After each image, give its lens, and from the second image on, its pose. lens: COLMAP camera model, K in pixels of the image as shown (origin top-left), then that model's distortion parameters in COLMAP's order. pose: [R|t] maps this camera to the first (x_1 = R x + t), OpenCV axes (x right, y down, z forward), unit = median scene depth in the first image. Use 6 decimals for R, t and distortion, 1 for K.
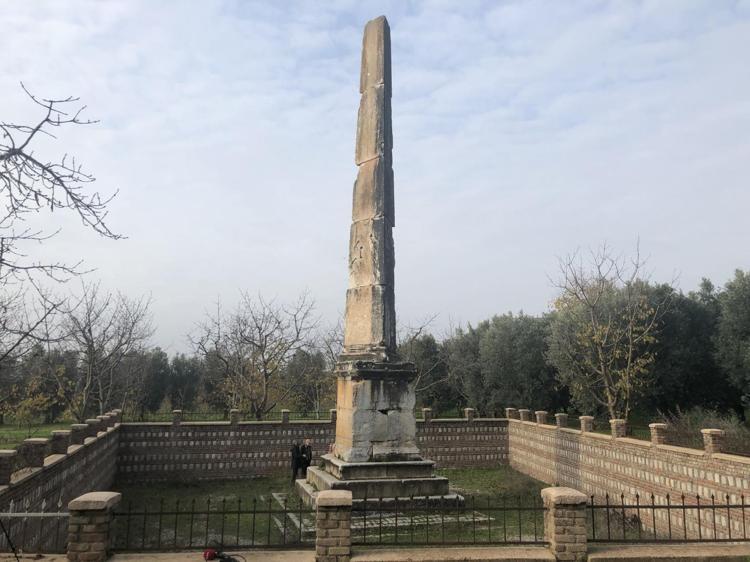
lens RADIAL K [[607.4, 0, 376.4], [0, 607.4, 270.2], [0, 0, 1]] dist [0.102172, -0.346554]
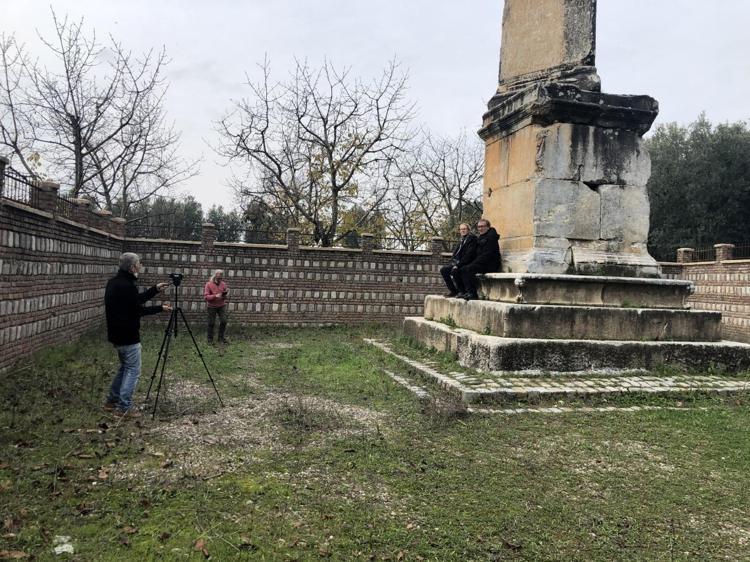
lens RADIAL K [[602.7, 0, 386.7], [0, 602.7, 276.4], [0, 0, 1]] dist [0.008113, 0.004773]
pose [[0.998650, 0.028788, -0.043236, -0.124959], [-0.020470, 0.983123, 0.181797, 0.198221], [0.047740, -0.180666, 0.982385, 0.434088]]
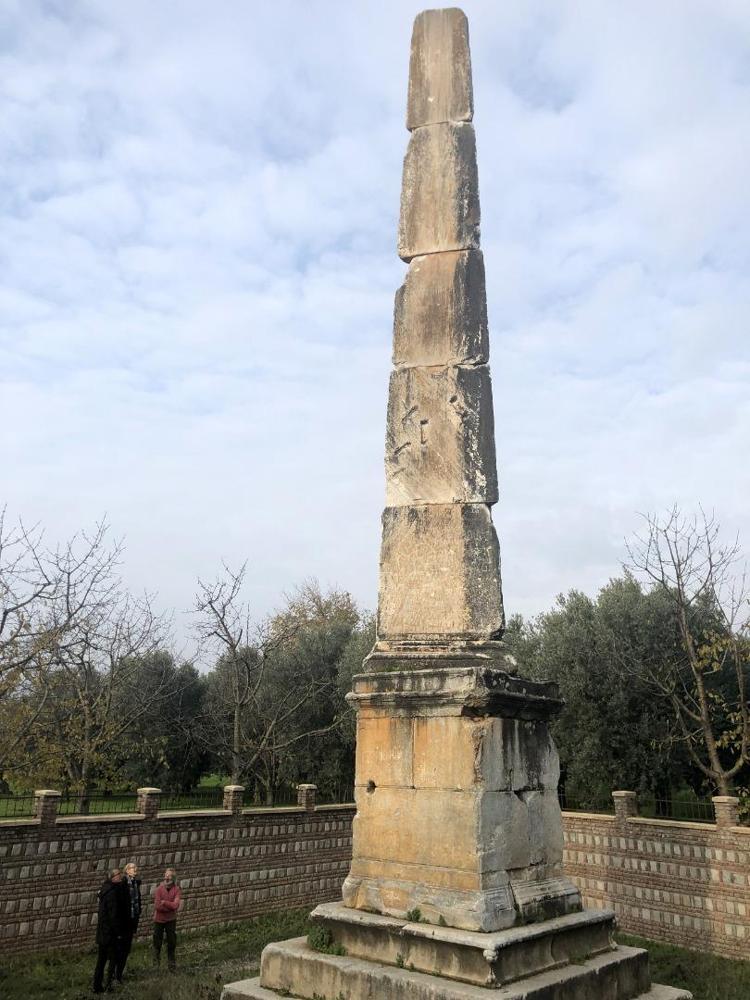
lens RADIAL K [[803.6, 0, 375.0], [0, 803.6, 500.0], [0, 0, 1]] dist [0.008113, 0.004773]
pose [[0.844682, 0.172411, 0.506741, -0.353513], [-0.113275, 0.982840, -0.145580, 0.113055], [-0.523145, 0.065568, 0.849718, 0.515523]]
